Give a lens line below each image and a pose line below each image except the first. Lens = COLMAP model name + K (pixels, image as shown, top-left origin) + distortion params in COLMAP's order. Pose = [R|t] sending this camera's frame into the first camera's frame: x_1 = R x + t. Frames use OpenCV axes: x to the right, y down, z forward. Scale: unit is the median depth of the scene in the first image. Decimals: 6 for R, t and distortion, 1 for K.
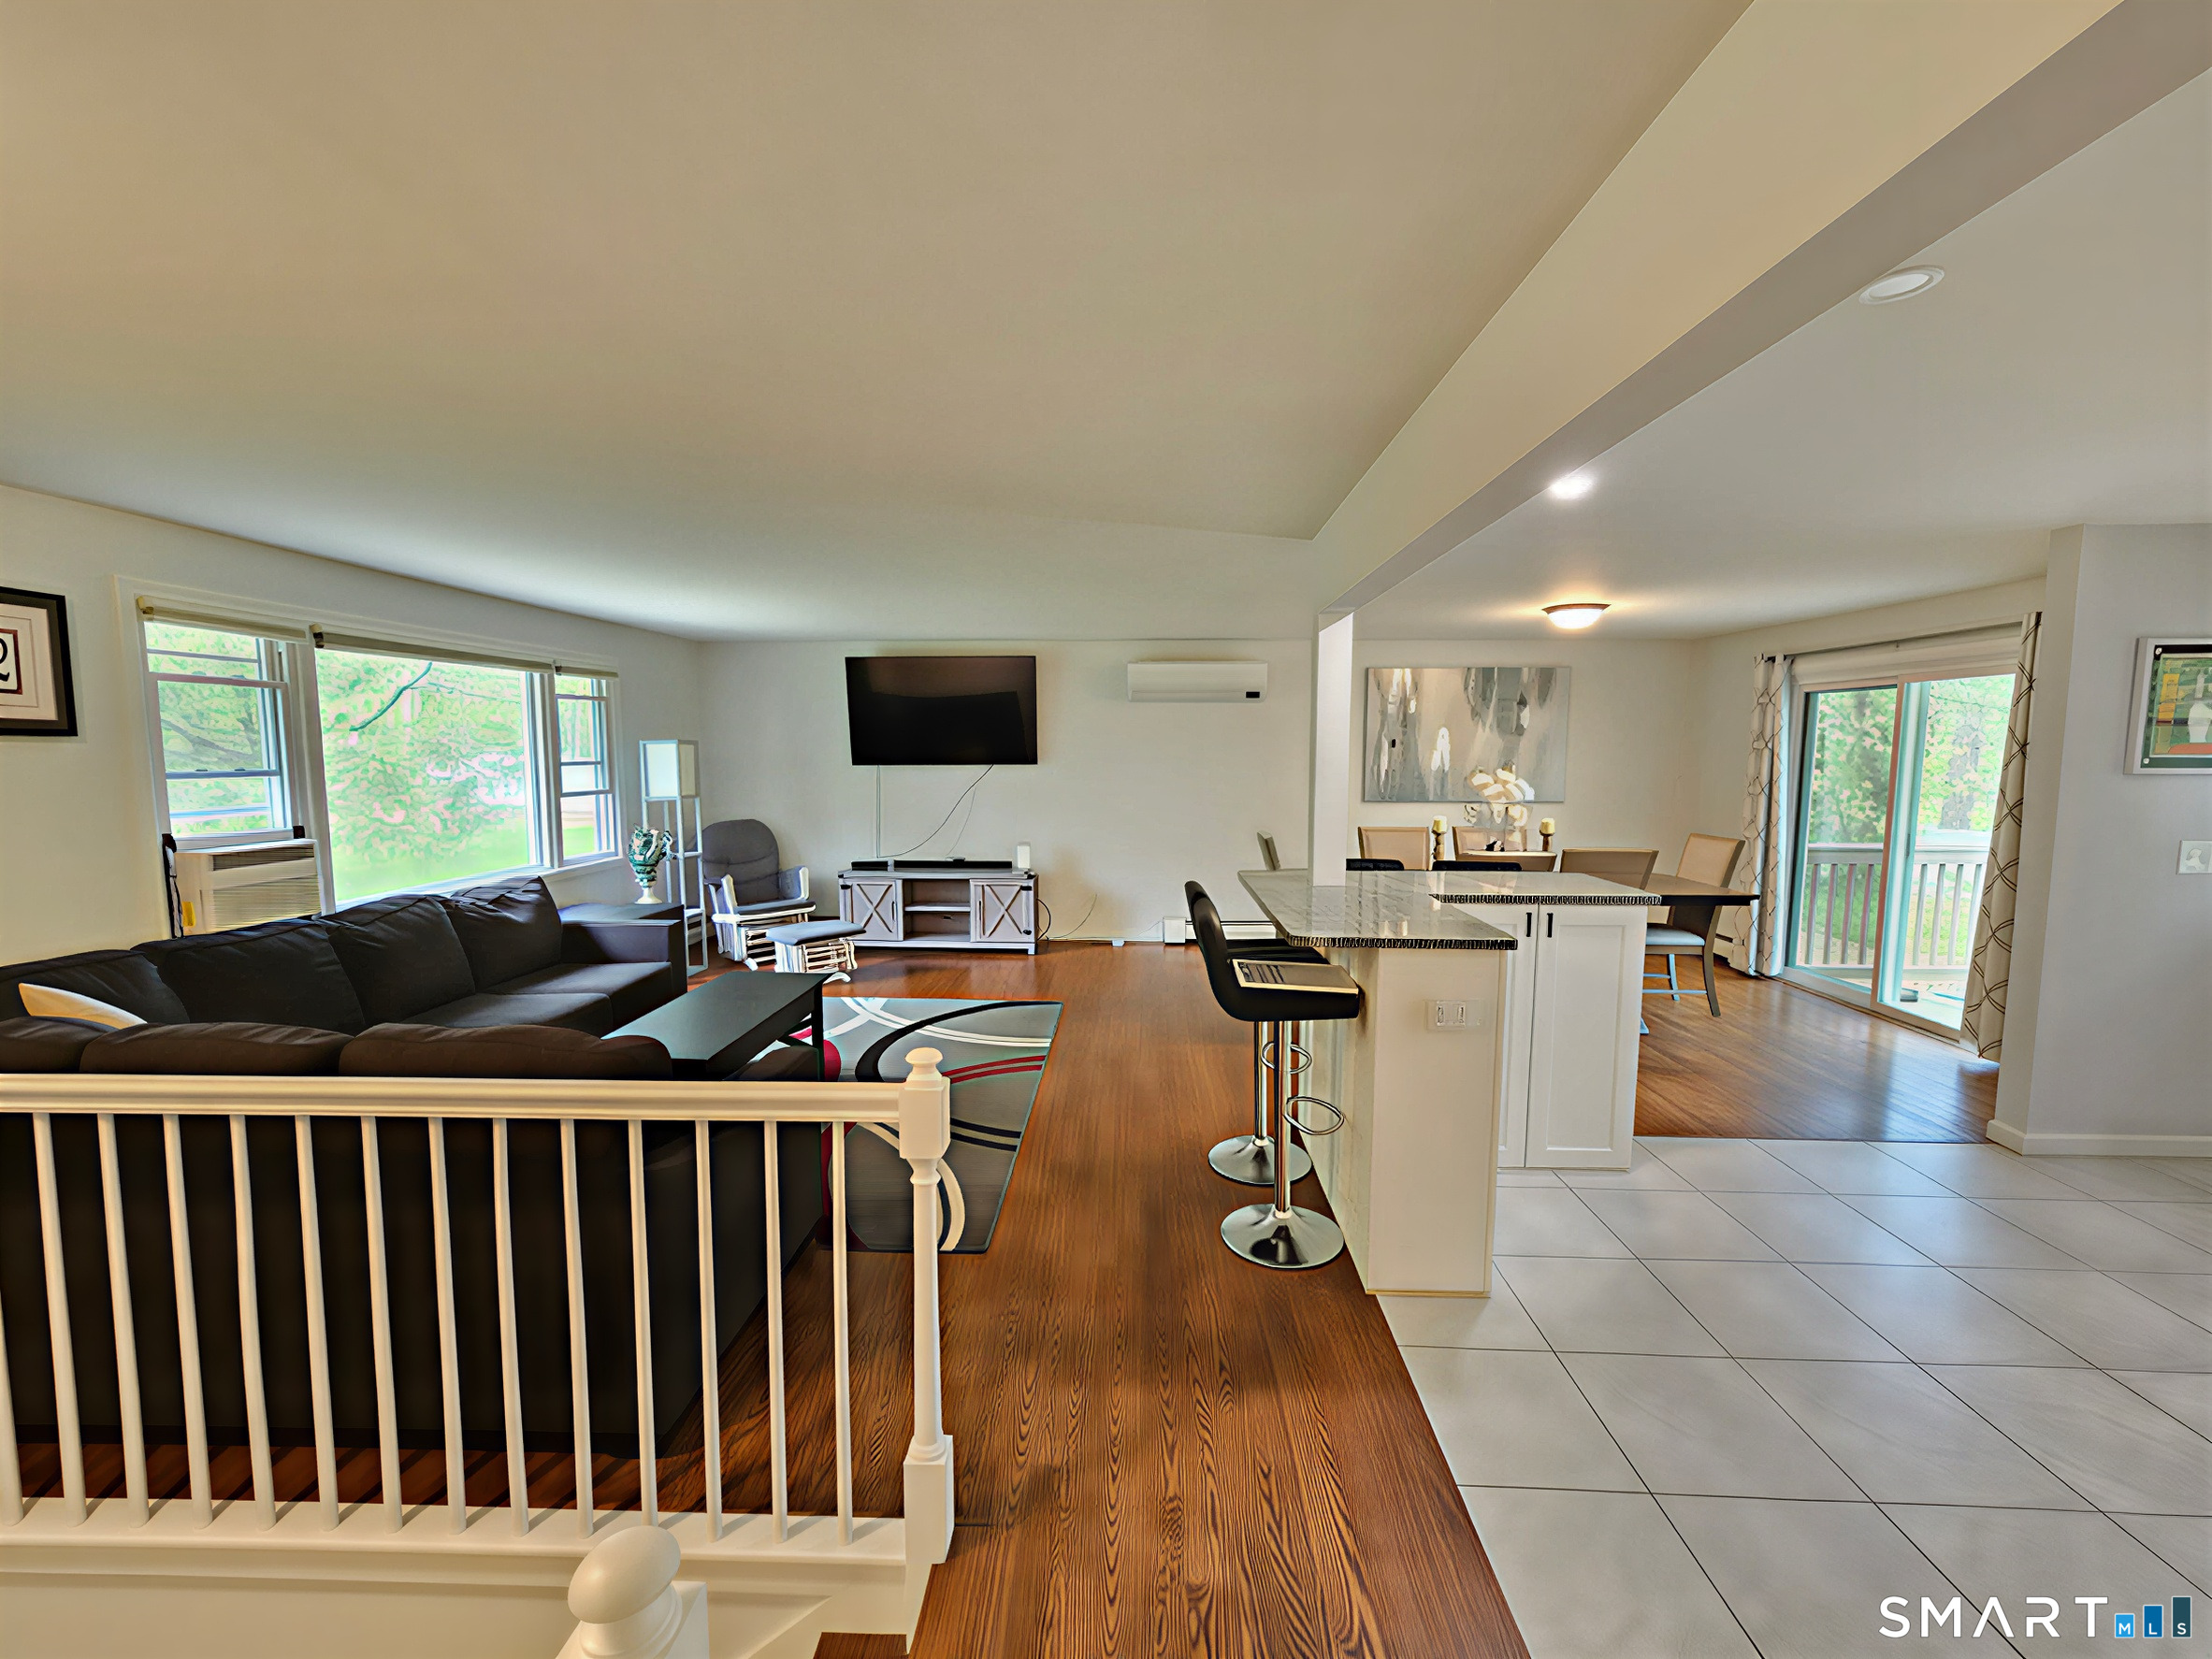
lens RADIAL K [[904.5, 0, 1101.5], [0, 904.5, 826.1], [0, 0, 1]] dist [-0.001077, 0.000591]
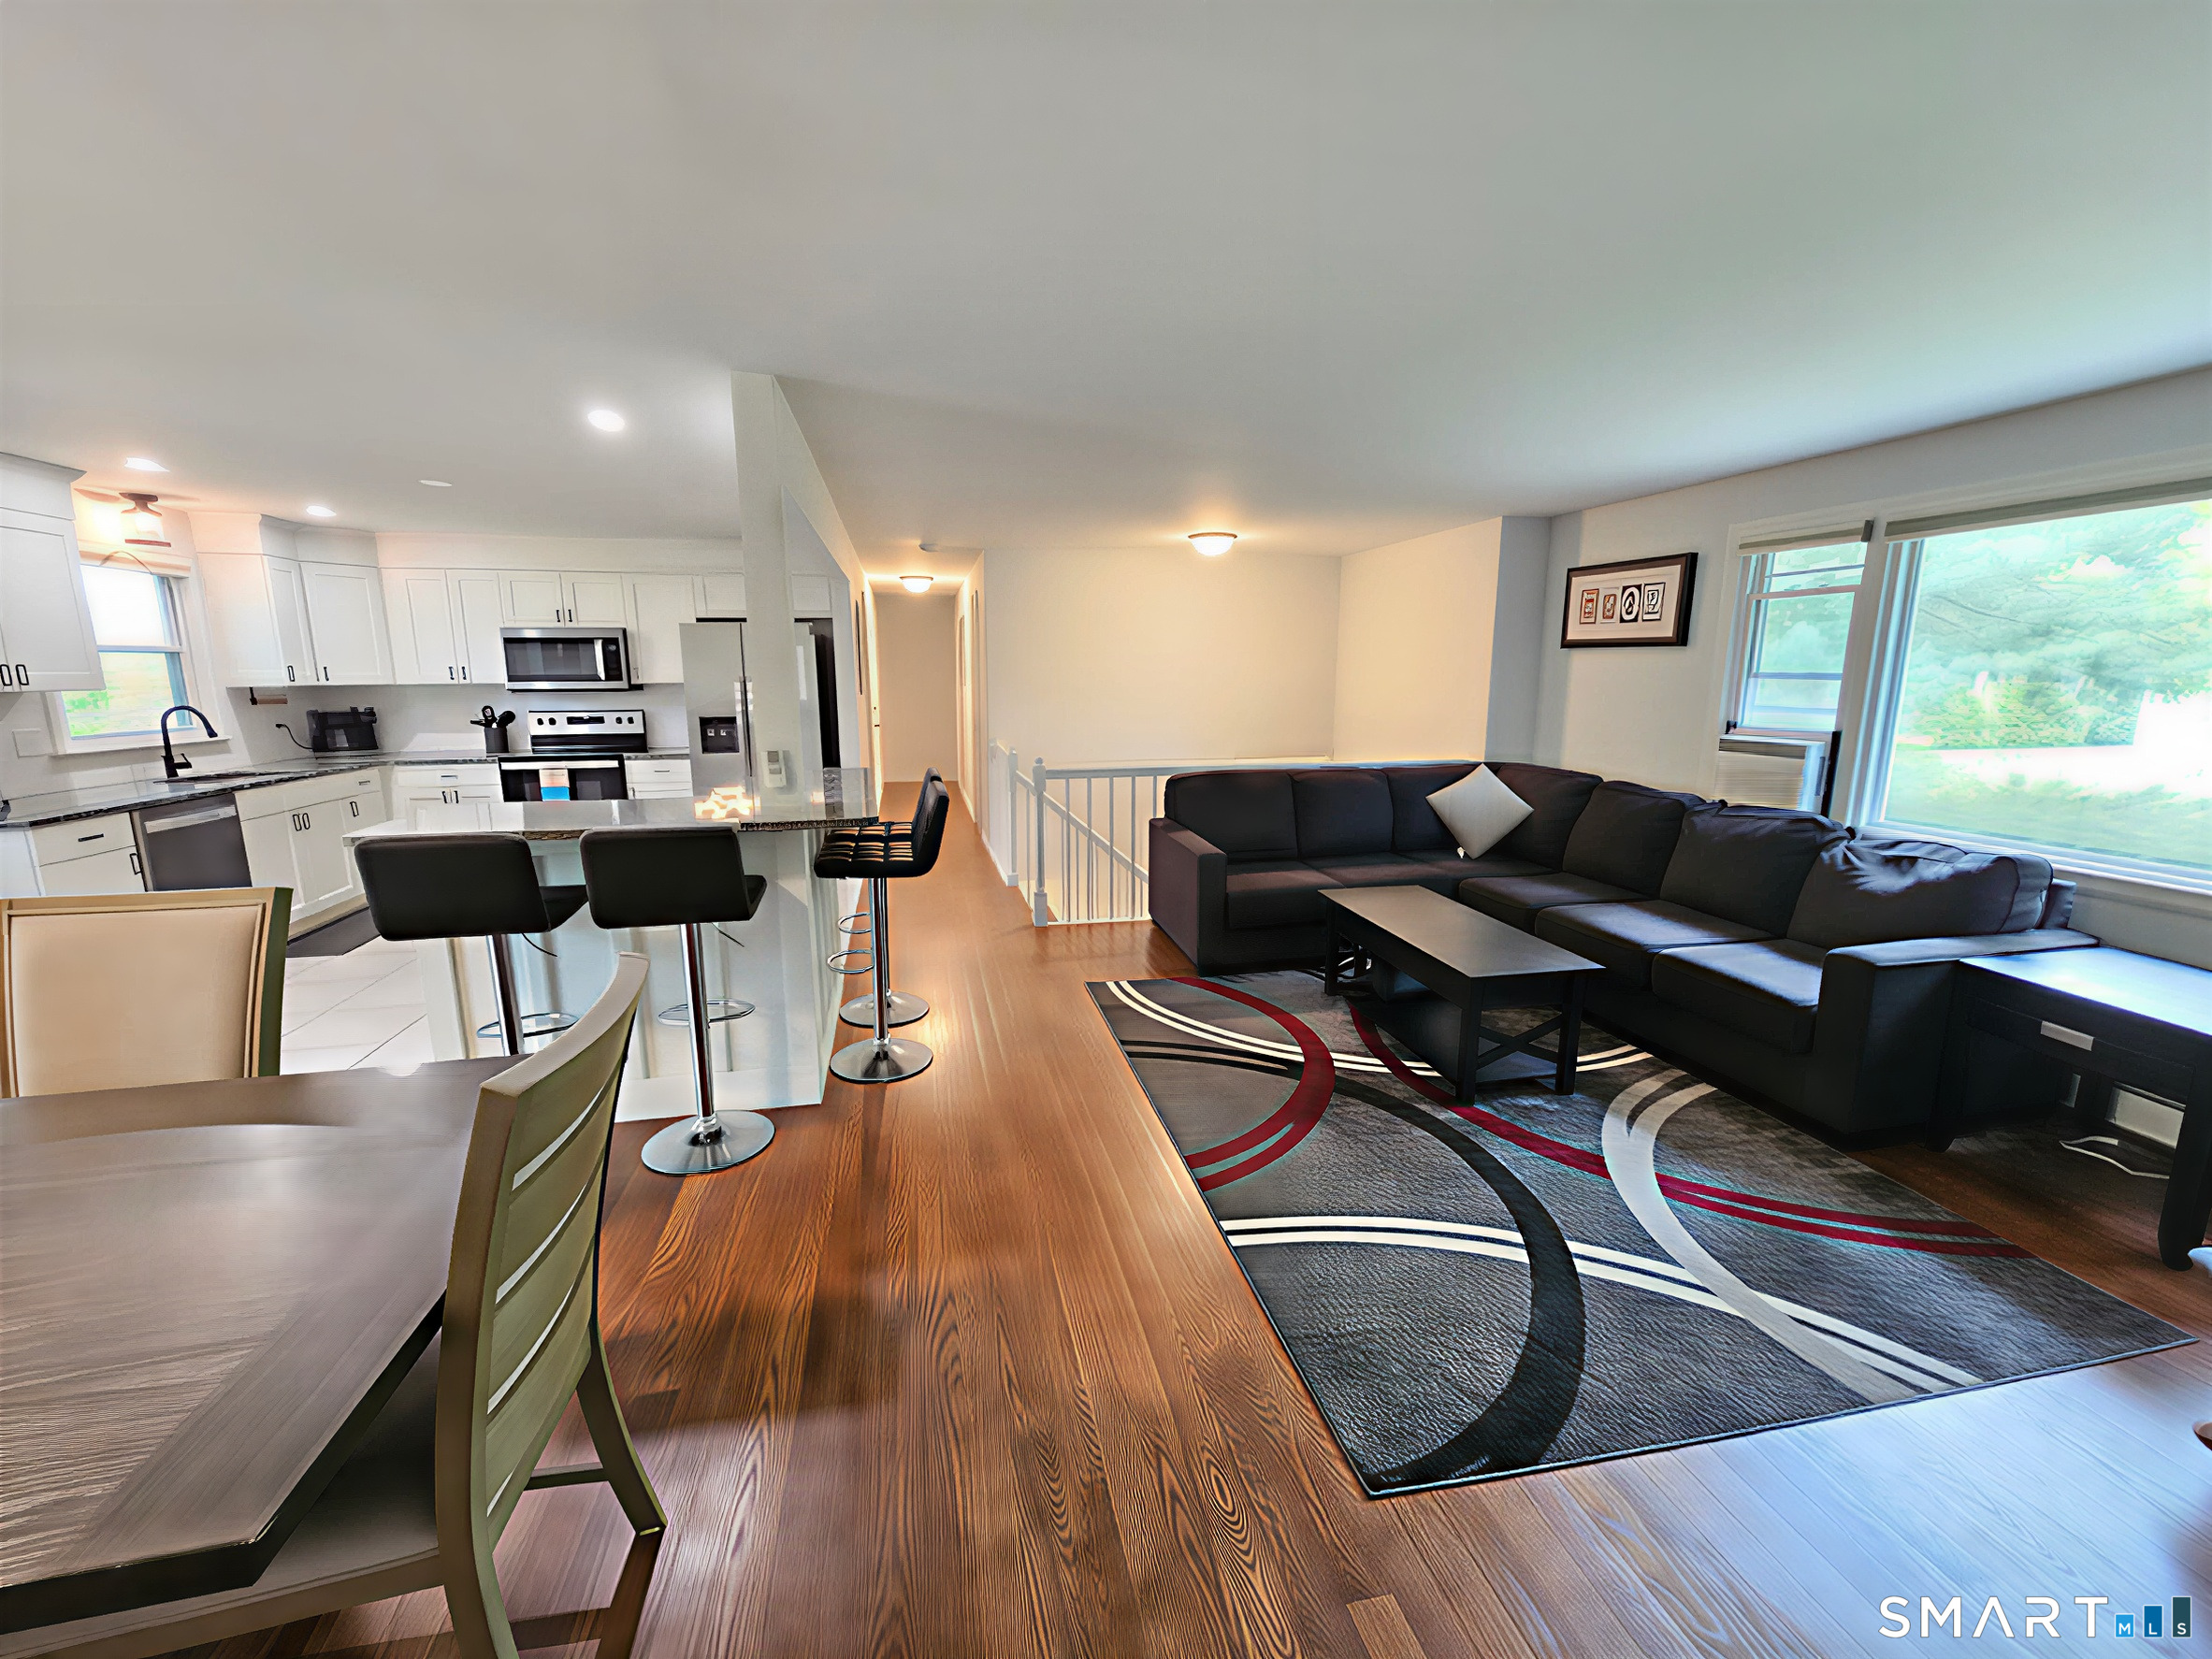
lens RADIAL K [[904.5, 0, 1106.4], [0, 904.5, 835.0], [0, 0, 1]] dist [-0.001077, 0.000591]
pose [[-0.968681, 0.055084, -0.242120, 0.130760], [-0.011753, 0.963819, 0.266298, -0.122169], [0.248029, 0.260804, -0.932986, 1.478839]]
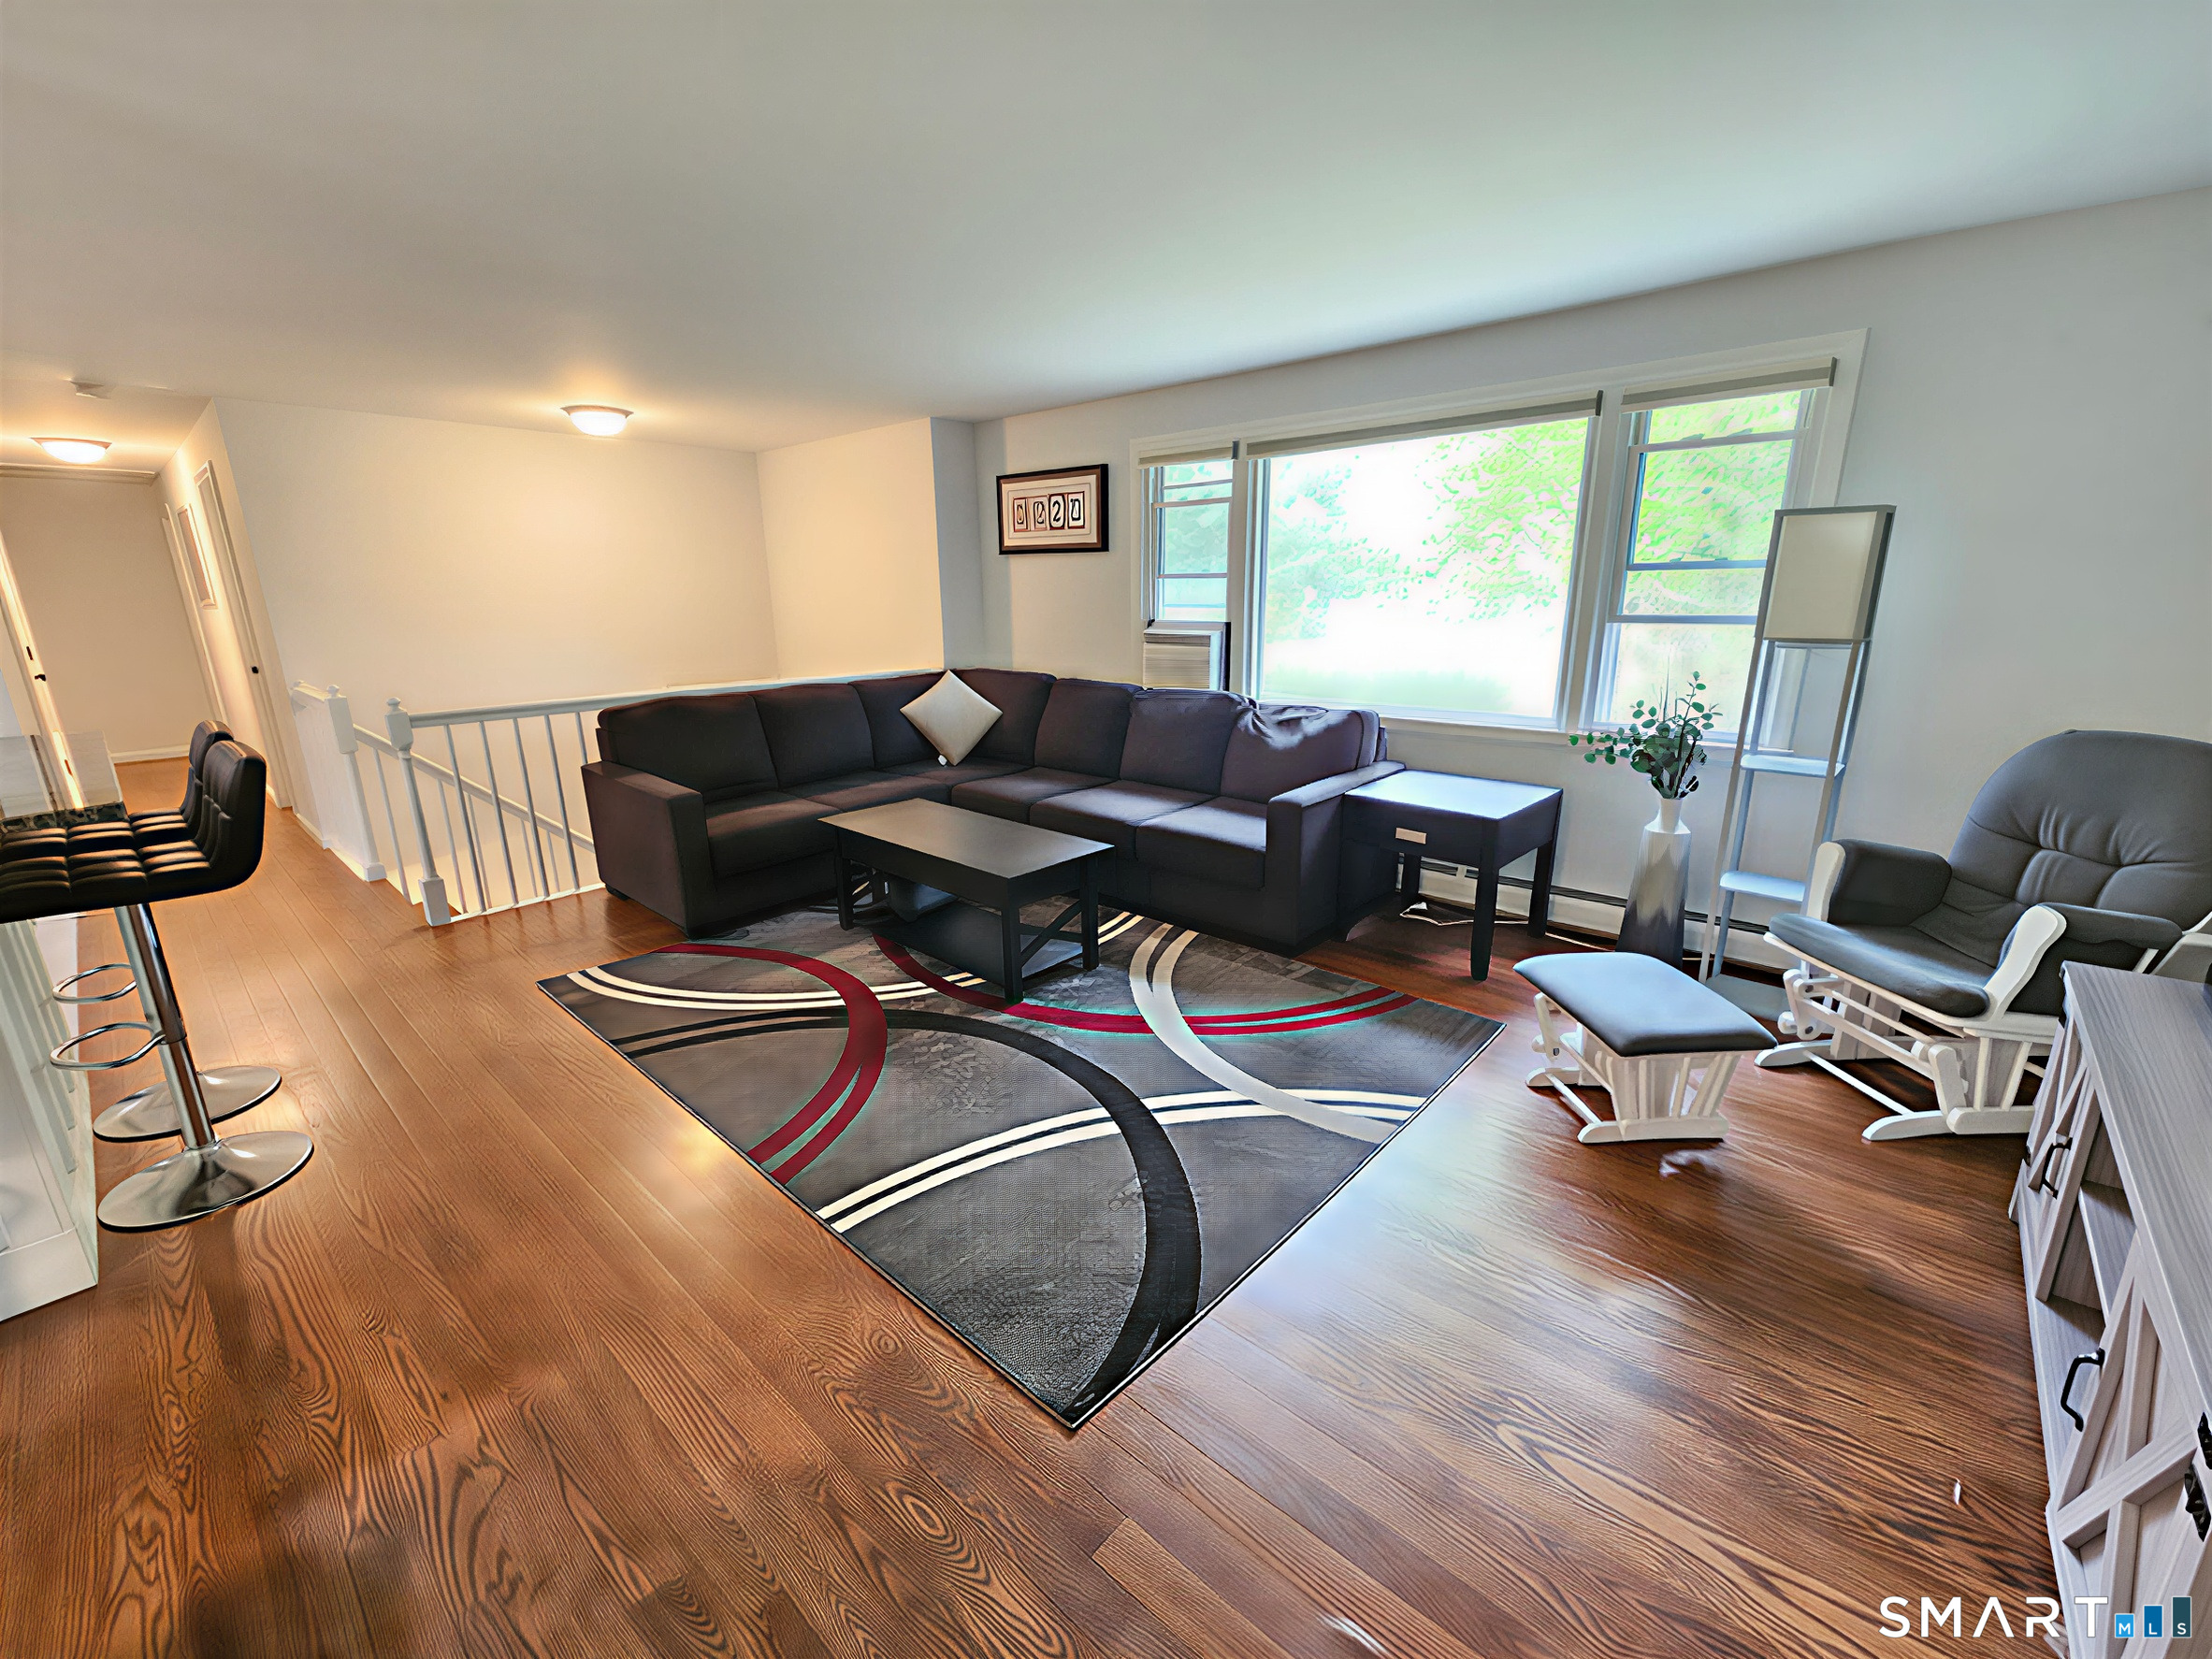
lens RADIAL K [[904.5, 0, 1107.6], [0, 904.5, 833.3], [0, 0, 1]] dist [-0.001077, 0.000591]
pose [[-0.639292, 0.218295, -0.737328, 0.150247], [-0.049781, 0.945099, 0.322970, -0.095935], [0.767351, 0.243177, -0.593328, 1.392869]]
